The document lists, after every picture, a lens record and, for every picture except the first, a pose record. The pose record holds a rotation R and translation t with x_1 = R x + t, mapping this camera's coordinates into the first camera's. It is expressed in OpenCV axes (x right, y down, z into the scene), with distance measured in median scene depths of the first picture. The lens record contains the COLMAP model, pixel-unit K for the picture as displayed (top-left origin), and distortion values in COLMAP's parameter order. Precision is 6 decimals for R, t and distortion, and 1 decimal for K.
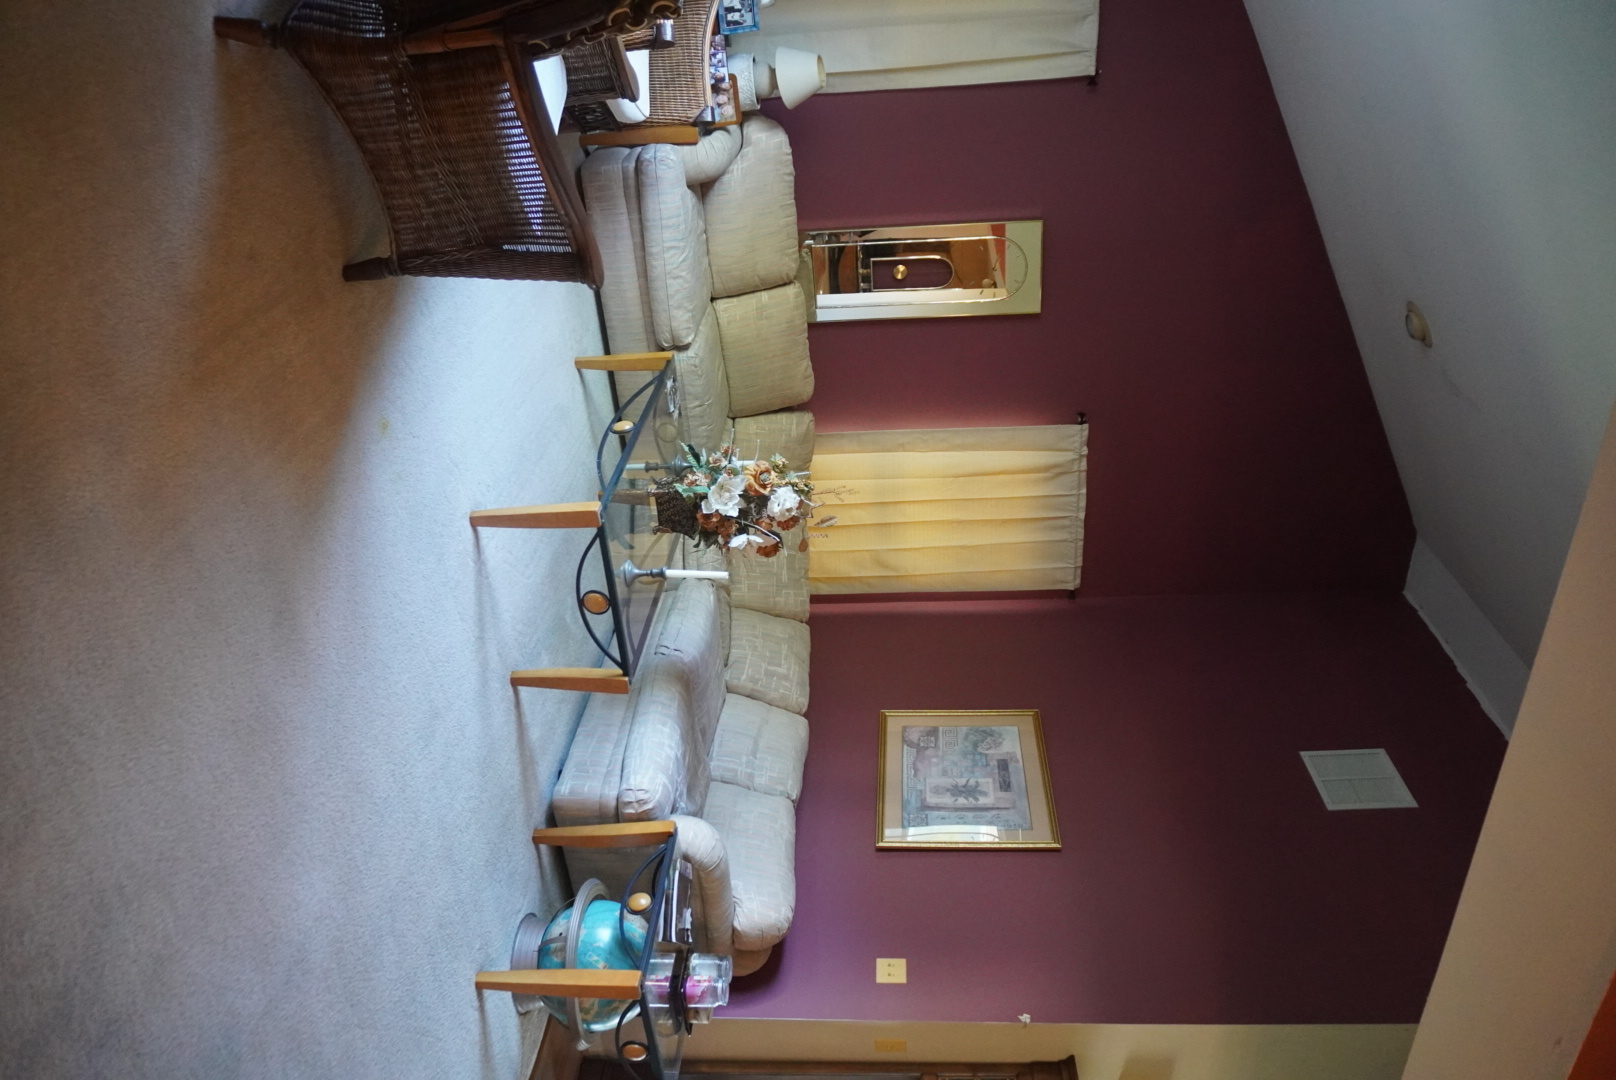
lens RADIAL K [[1136.5, 0, 810.3], [0, 1136.5, 546.5], [0, 0, 1]] dist [-0.029090, -0.002021]
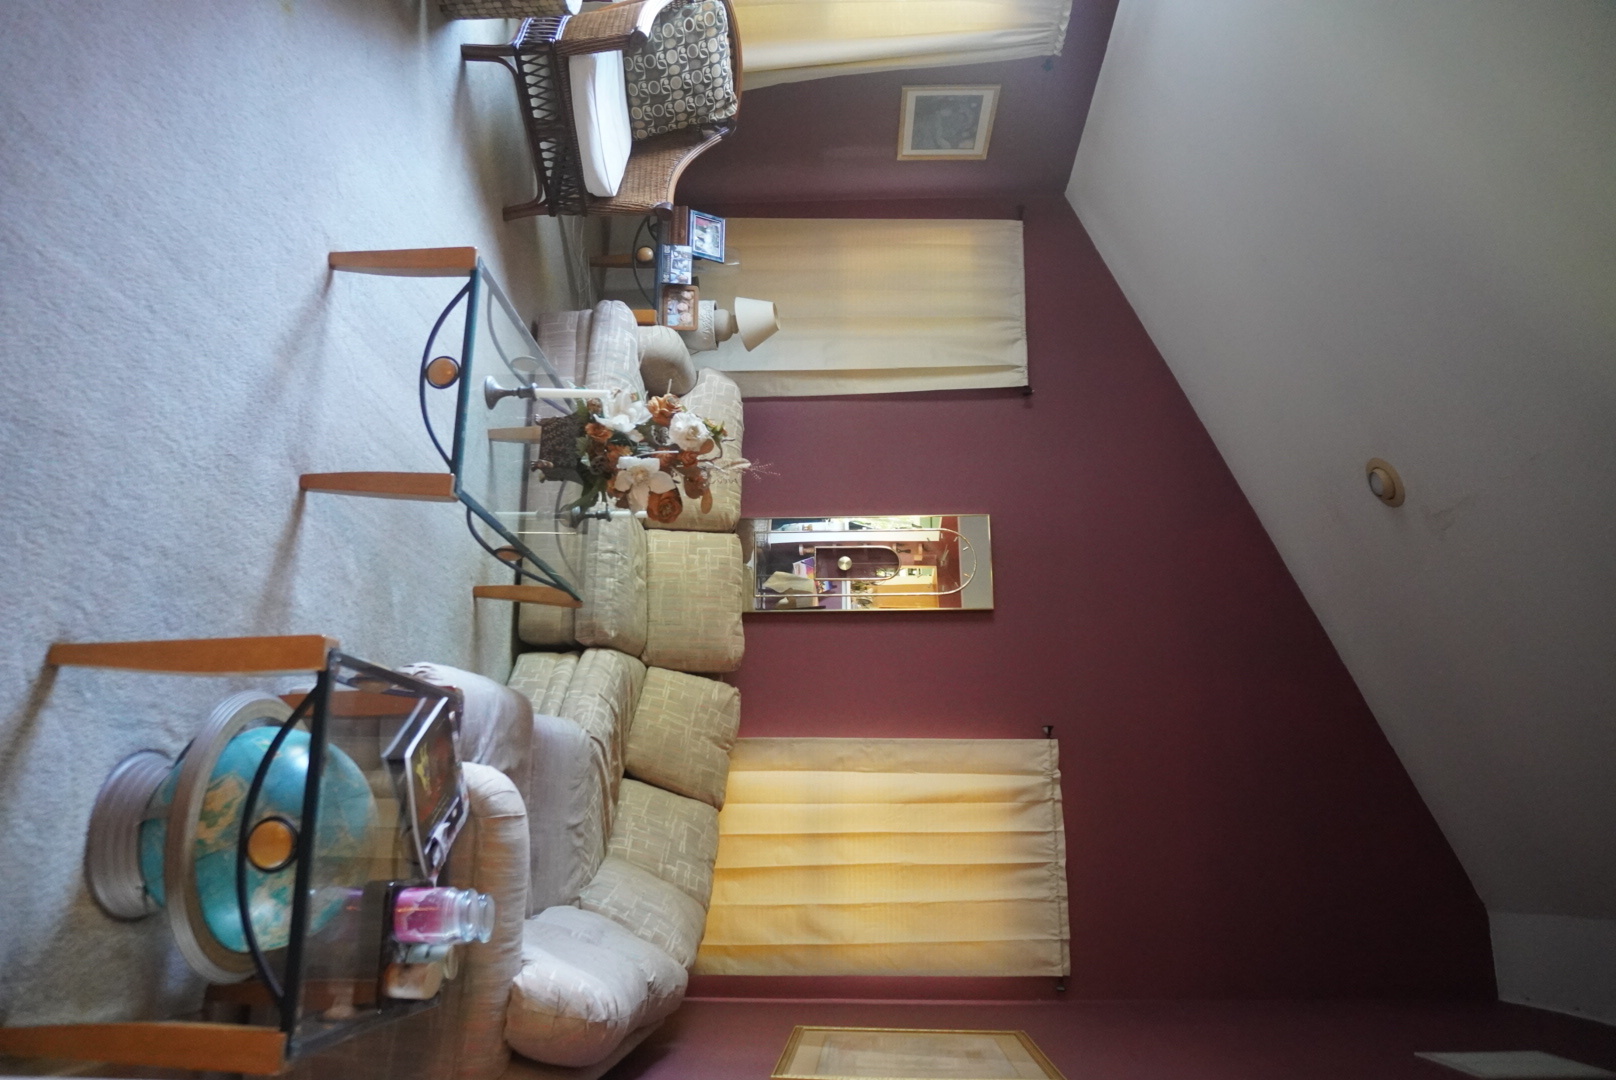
lens RADIAL K [[1136.5, 0, 805.3], [0, 1136.5, 545.6], [0, 0, 1]] dist [-0.029090, -0.002021]
pose [[0.997213, 0.074229, -0.007452, 0.049040], [-0.057745, 0.704770, -0.707082, 0.402934], [-0.047234, 0.705542, 0.707092, 0.293251]]
